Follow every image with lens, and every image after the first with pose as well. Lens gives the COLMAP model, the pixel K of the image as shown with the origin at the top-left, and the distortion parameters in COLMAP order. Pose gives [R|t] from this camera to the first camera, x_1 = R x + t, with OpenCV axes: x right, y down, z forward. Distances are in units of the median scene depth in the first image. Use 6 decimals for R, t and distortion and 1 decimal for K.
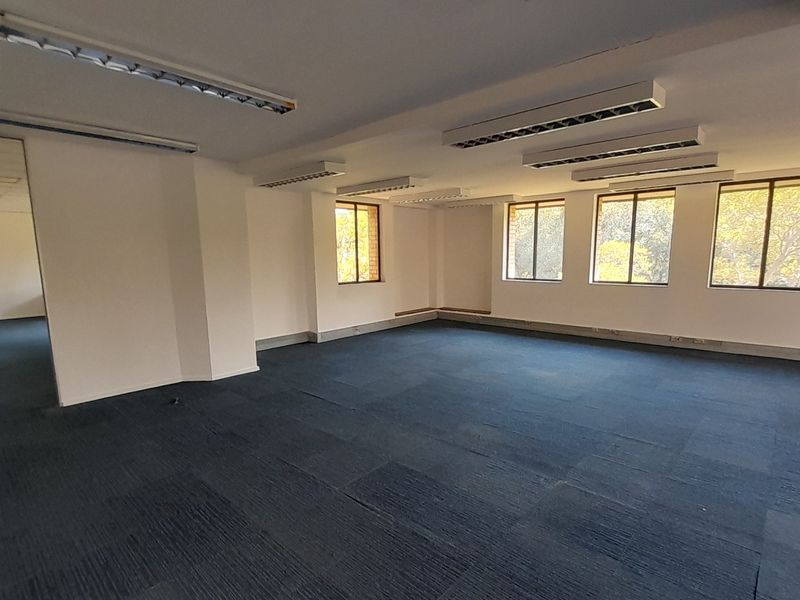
lens RADIAL K [[421.2, 0, 401.4], [0, 421.2, 314.3], [0, 0, 1]] dist [0.020541, -0.014080]
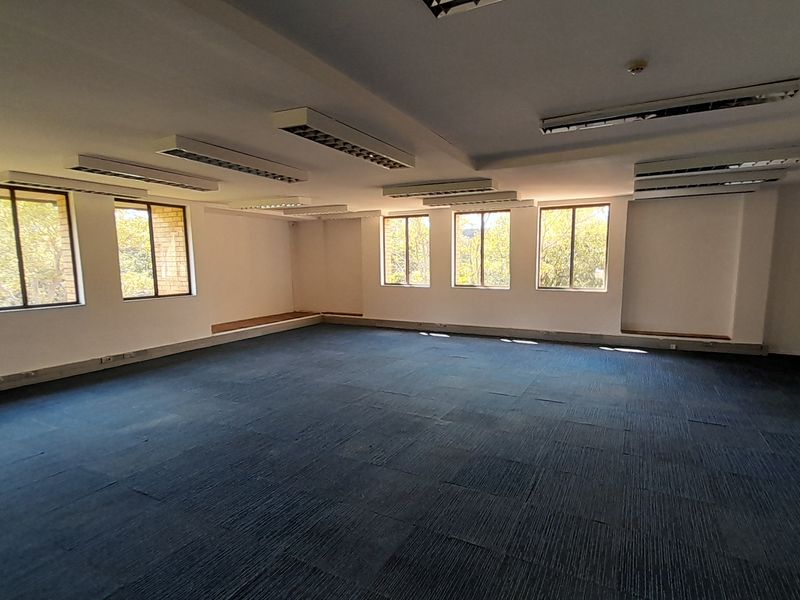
lens RADIAL K [[423.5, 0, 399.1], [0, 423.5, 313.5], [0, 0, 1]] dist [0.021760, -0.016471]
pose [[-0.221581, -0.106707, 0.969286, -0.413209], [0.156592, 0.977201, 0.143376, -0.080015], [-0.962487, 0.183552, -0.199819, 0.606689]]
